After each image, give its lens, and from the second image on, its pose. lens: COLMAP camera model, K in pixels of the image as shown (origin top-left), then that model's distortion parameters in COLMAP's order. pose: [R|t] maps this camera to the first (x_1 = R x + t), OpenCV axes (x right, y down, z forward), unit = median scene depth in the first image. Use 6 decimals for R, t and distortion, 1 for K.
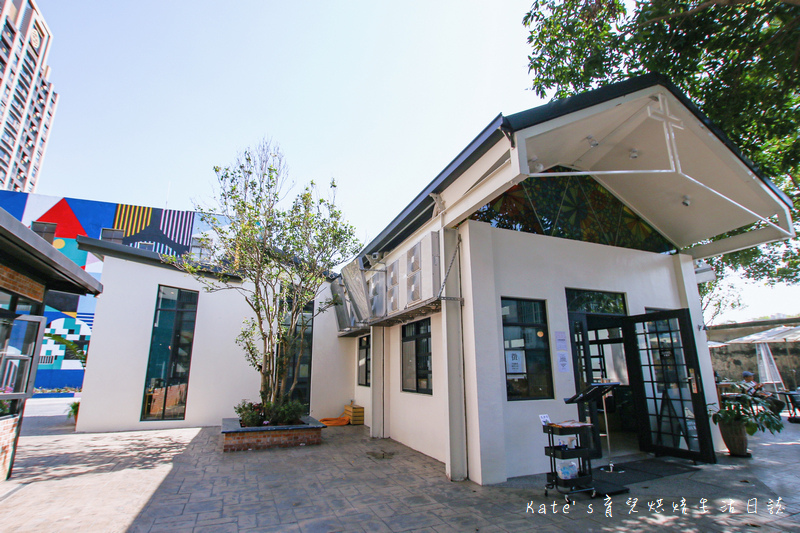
lens RADIAL K [[389.8, 0, 400.0], [0, 389.8, 266.5], [0, 0, 1]] dist [-0.001073, -0.000197]
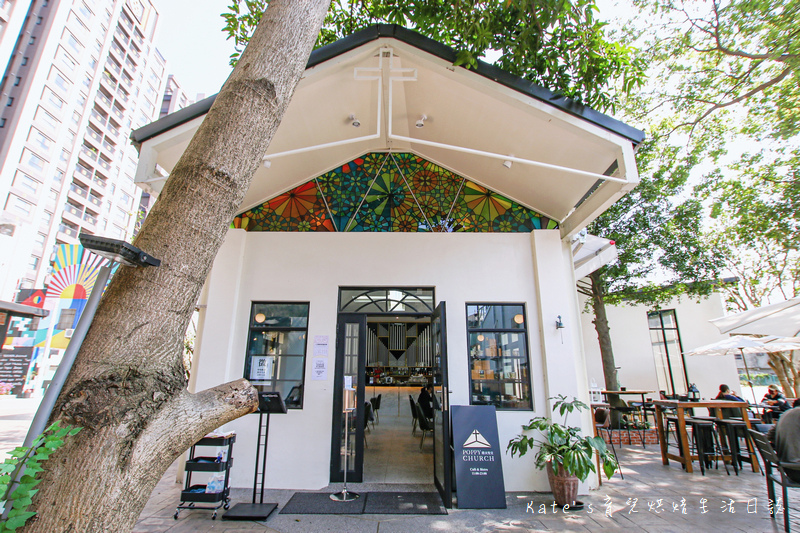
lens RADIAL K [[379.4, 0, 400.0], [0, 379.4, 266.5], [0, 0, 1]] dist [-0.000843, -0.000082]
pose [[0.920817, -0.104130, -0.375836, 0.792789], [0.089271, 0.994387, -0.056789, 0.064067], [0.379640, 0.018741, 0.924945, 0.214568]]
